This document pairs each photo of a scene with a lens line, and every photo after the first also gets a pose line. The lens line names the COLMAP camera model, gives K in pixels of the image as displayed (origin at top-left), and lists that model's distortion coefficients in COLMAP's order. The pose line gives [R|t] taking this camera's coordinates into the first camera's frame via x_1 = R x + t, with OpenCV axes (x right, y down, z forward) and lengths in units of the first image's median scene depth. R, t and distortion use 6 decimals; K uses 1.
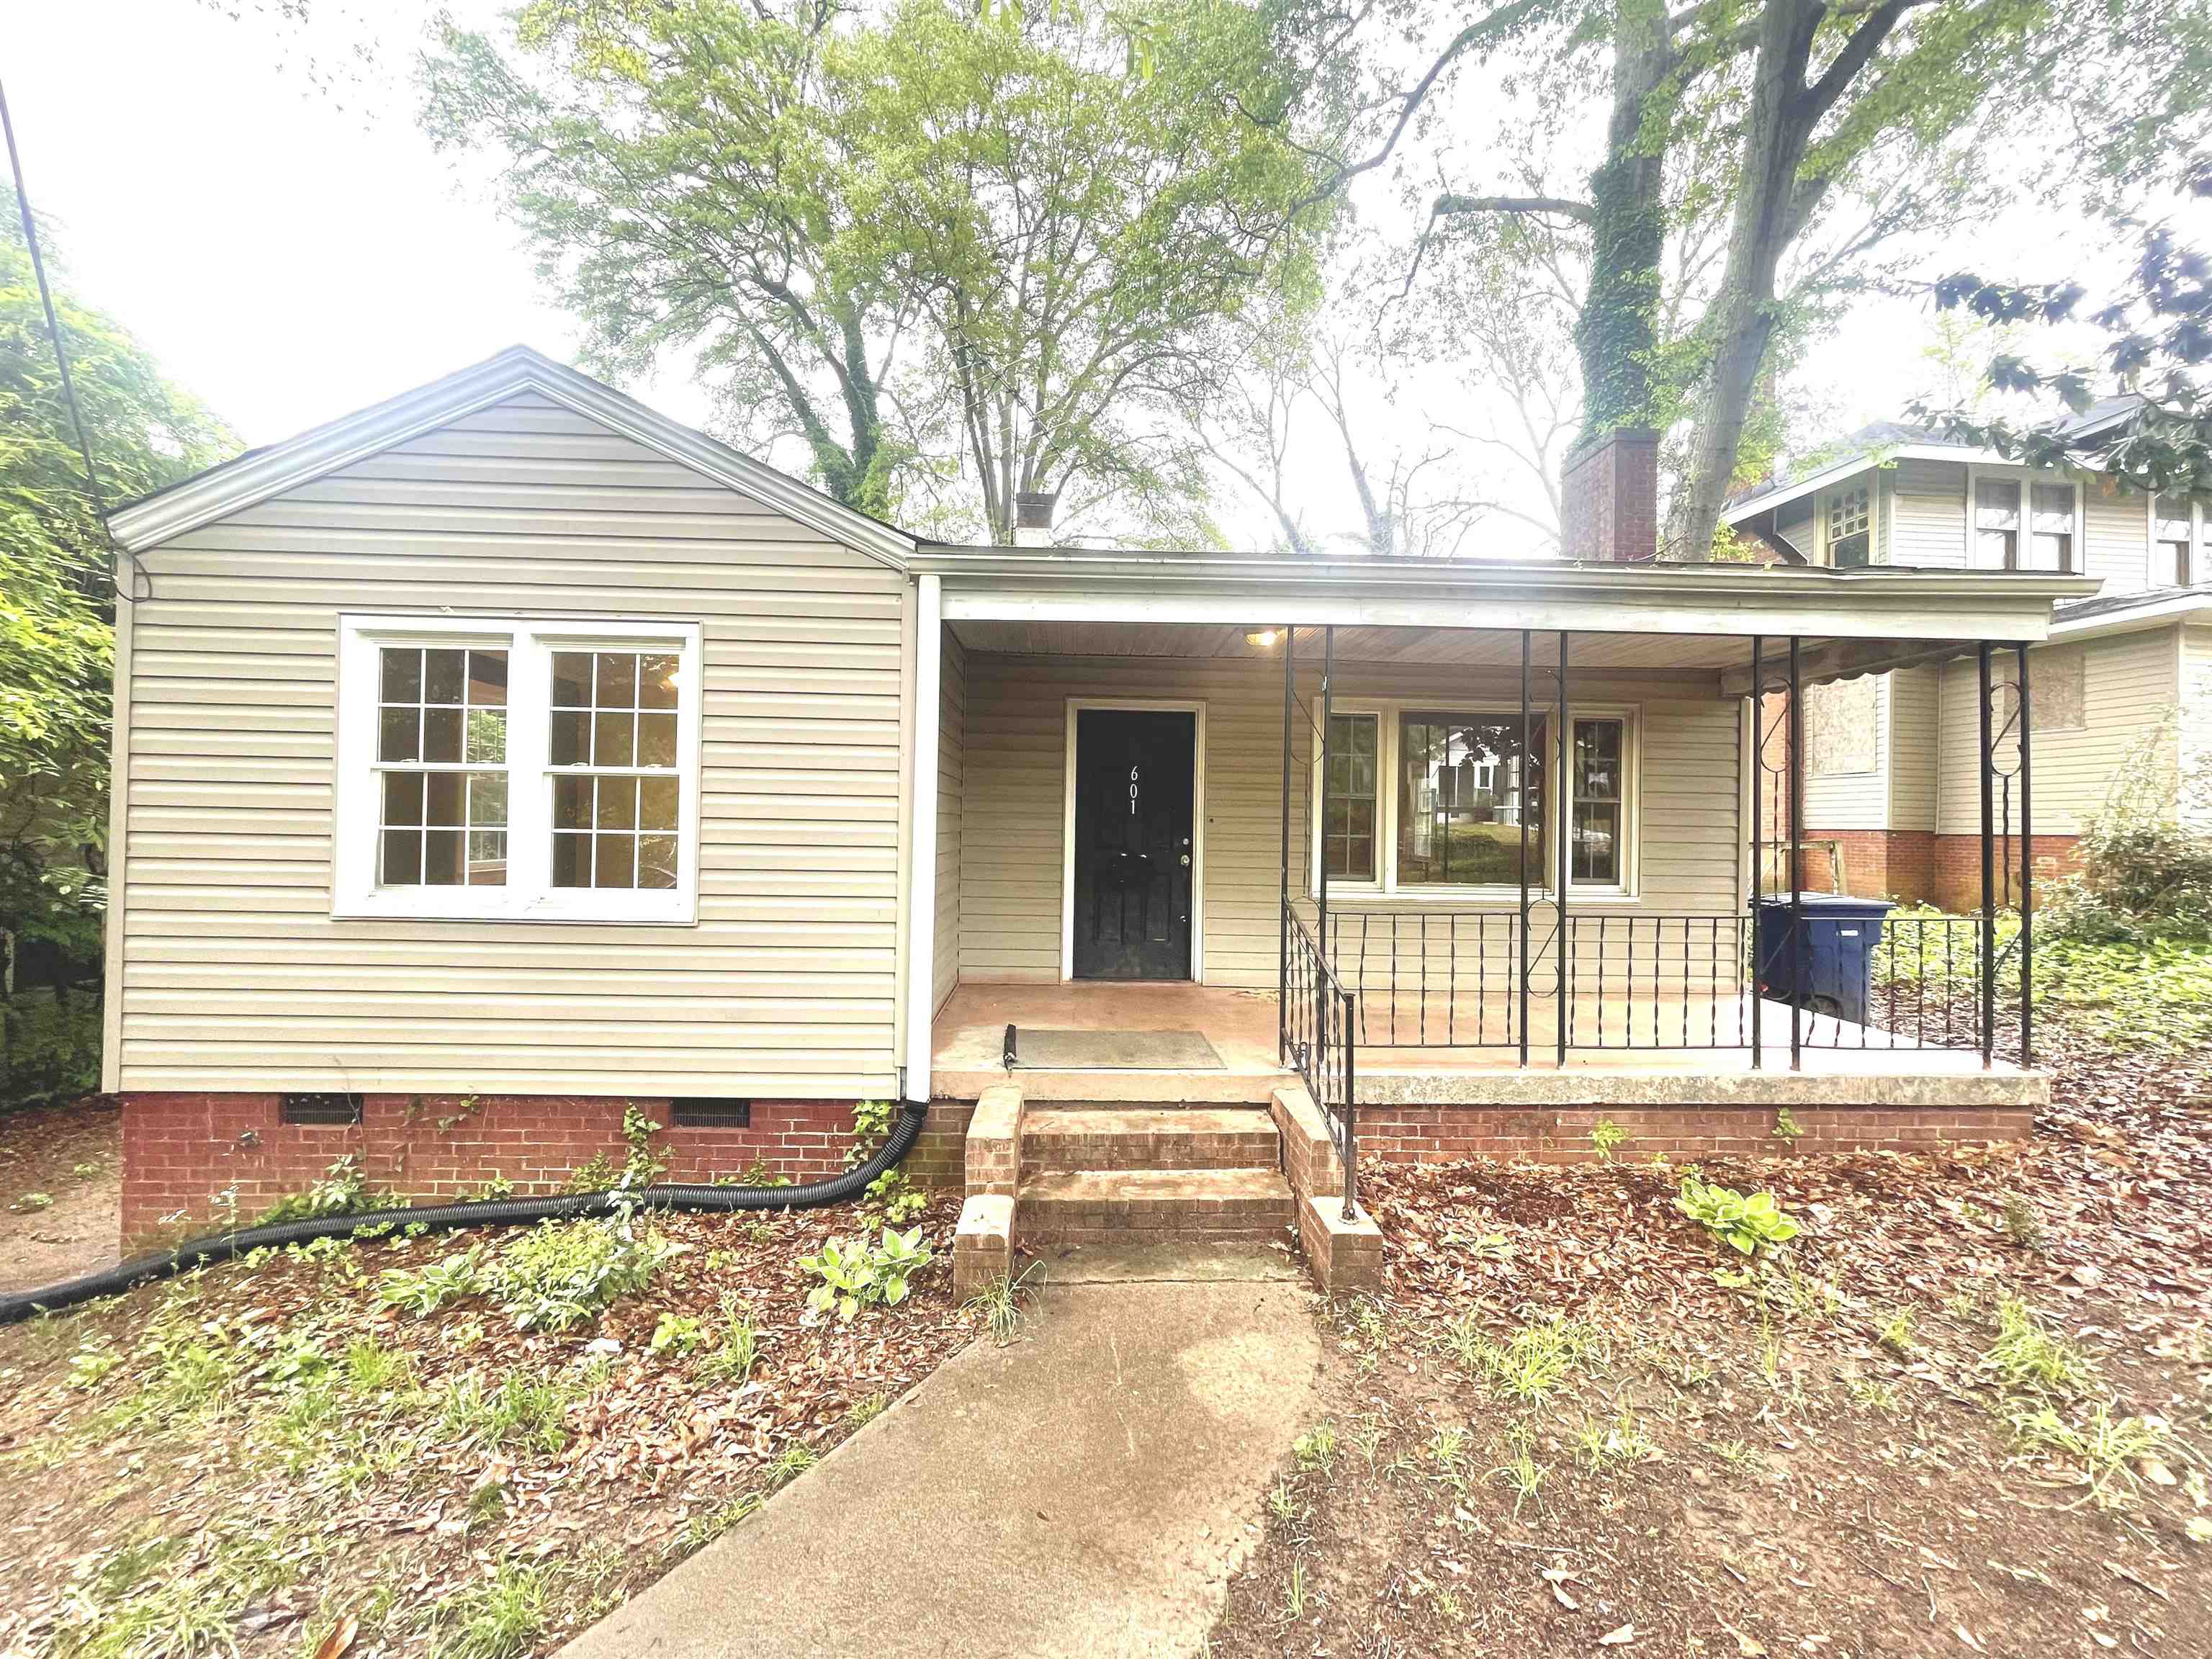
lens RADIAL K [[889.3, 0, 1107.2], [0, 889.3, 816.9], [0, 0, 1]] dist [-0.000096, -0.004185]
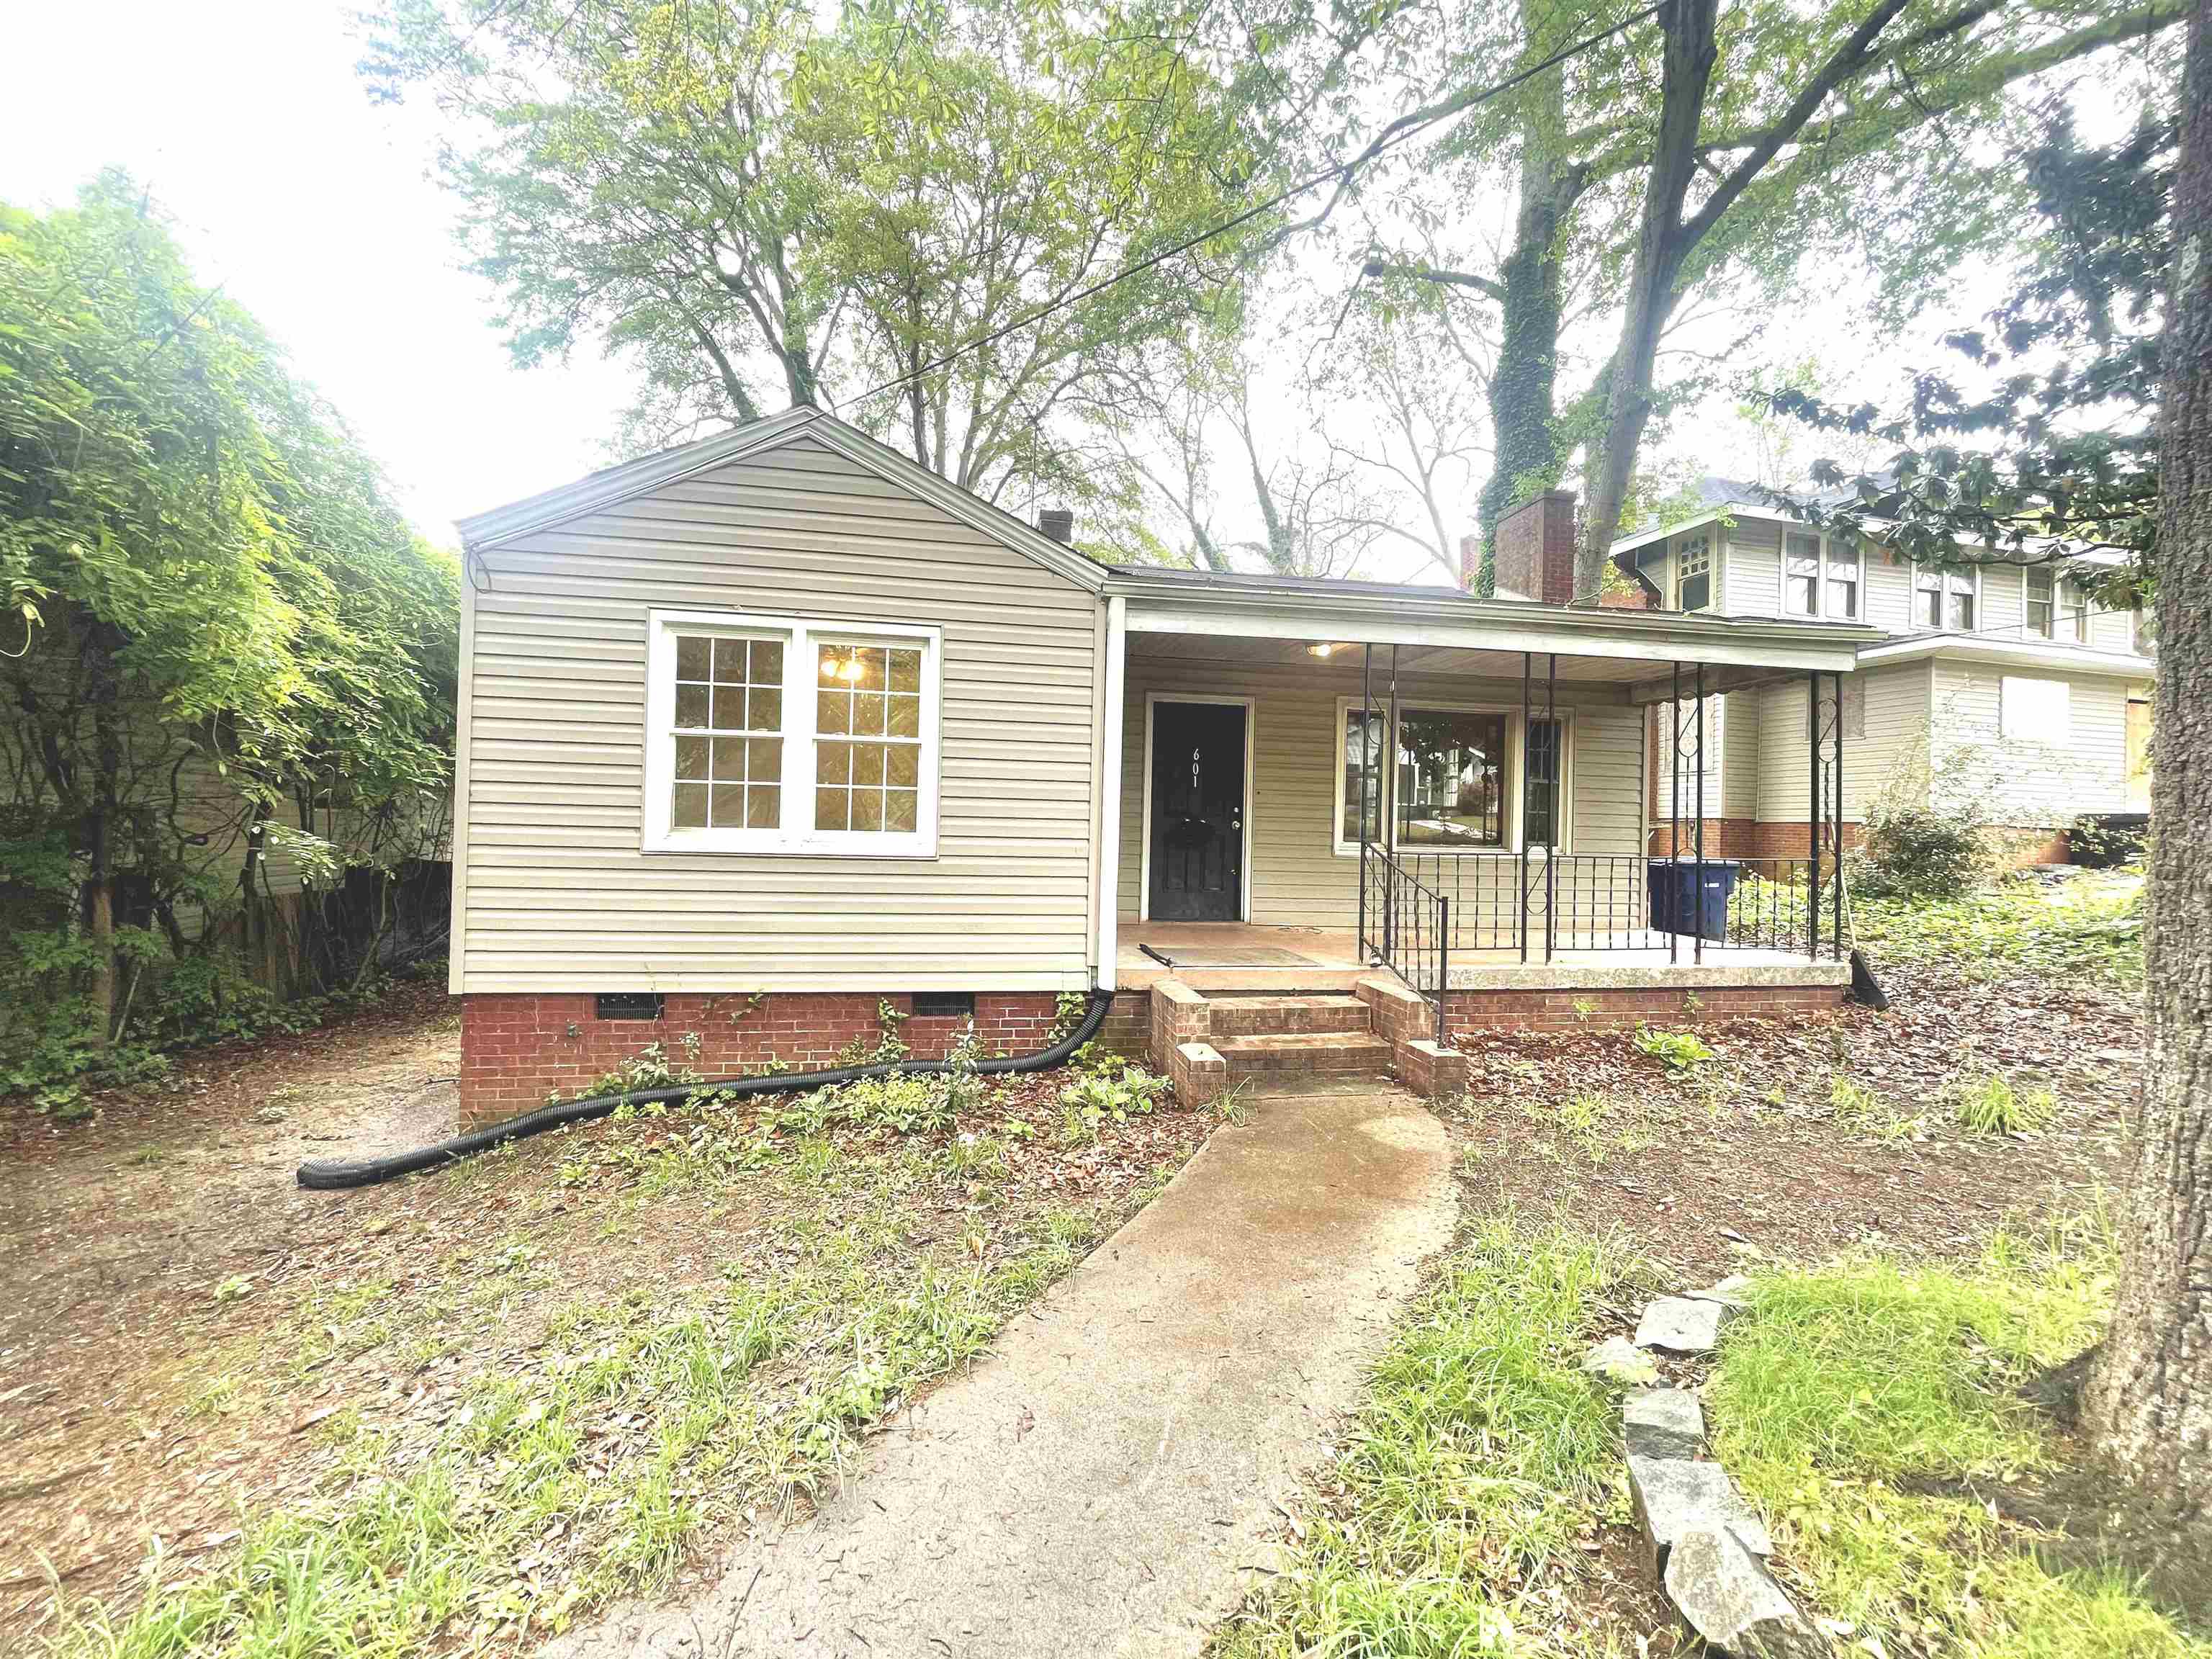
lens RADIAL K [[886.7, 0, 1102.6], [0, 886.7, 817.0], [0, 0, 1]] dist [0.000572, -0.010890]
pose [[0.991596, 0.009092, 0.129052, -0.376485], [-0.009754, 0.999942, 0.004504, 0.049959], [-0.129003, -0.005725, 0.991628, -0.304768]]
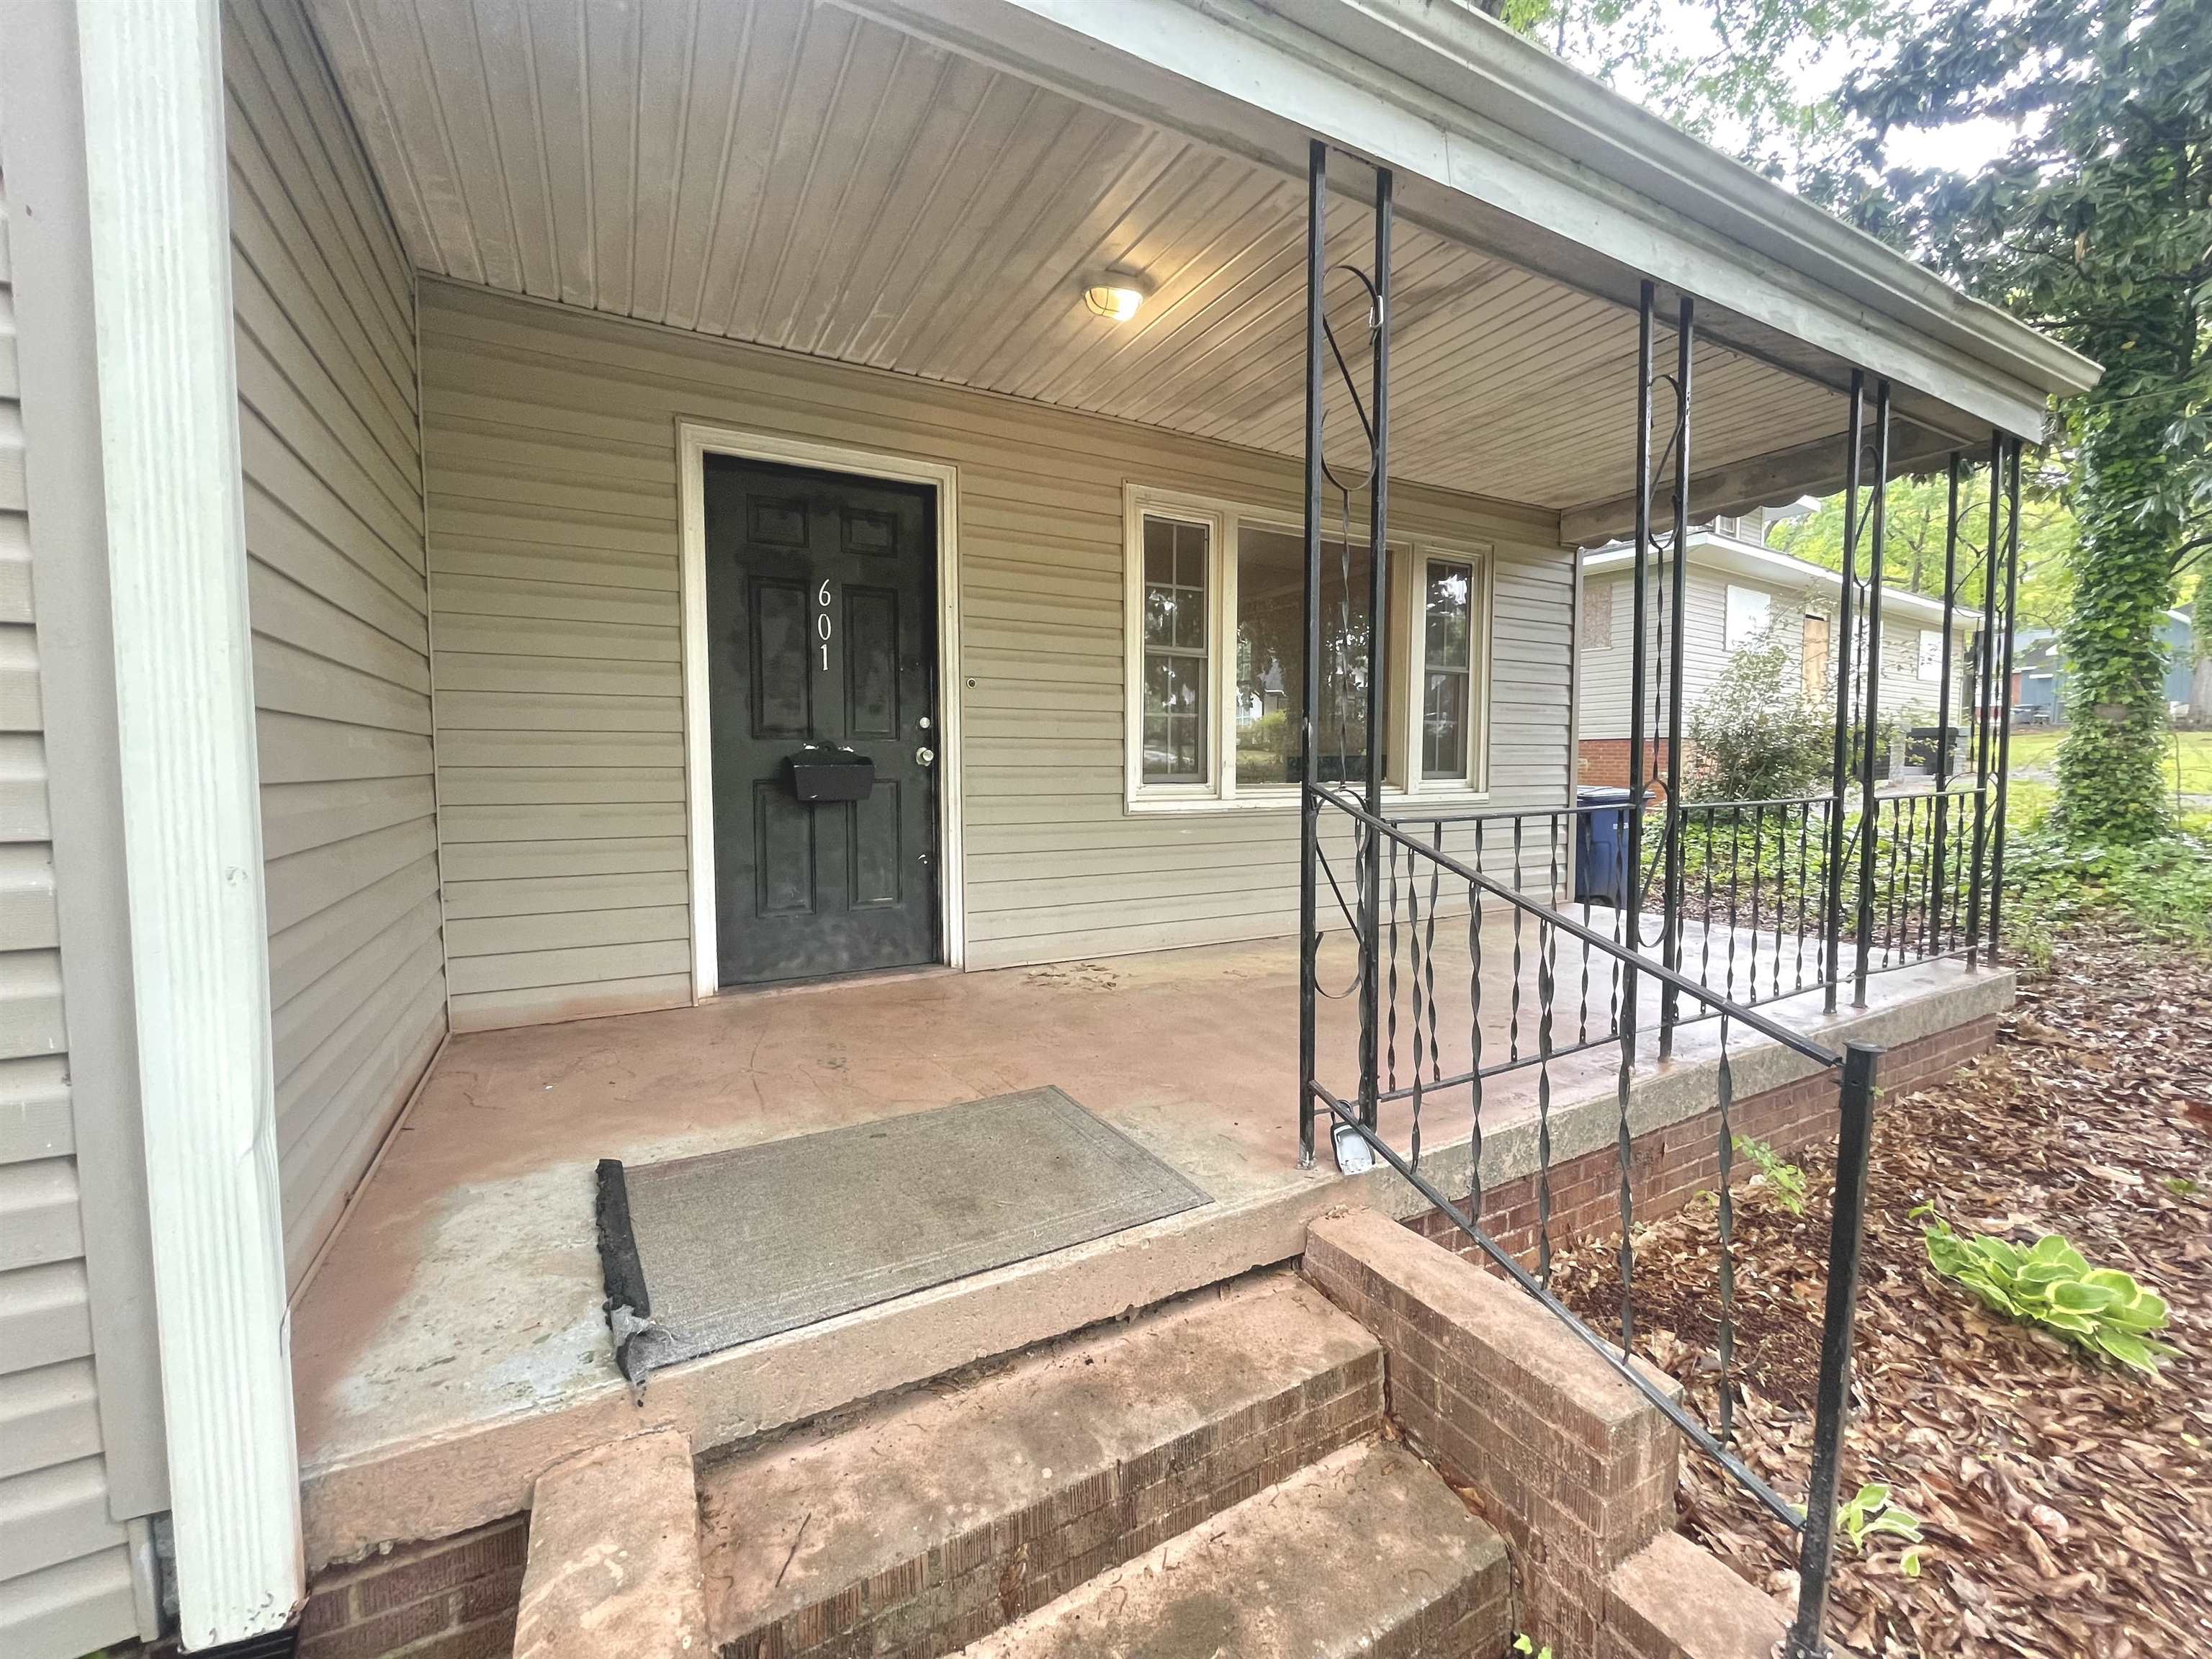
lens RADIAL K [[890.0, 0, 1102.8], [0, 890.0, 814.8], [0, 0, 1]] dist [0.000411, 0.000489]
pose [[0.896453, -0.045238, 0.440825, -0.089147], [0.015270, 0.997338, 0.071294, 0.069707], [-0.442877, -0.057180, 0.894757, 0.646052]]
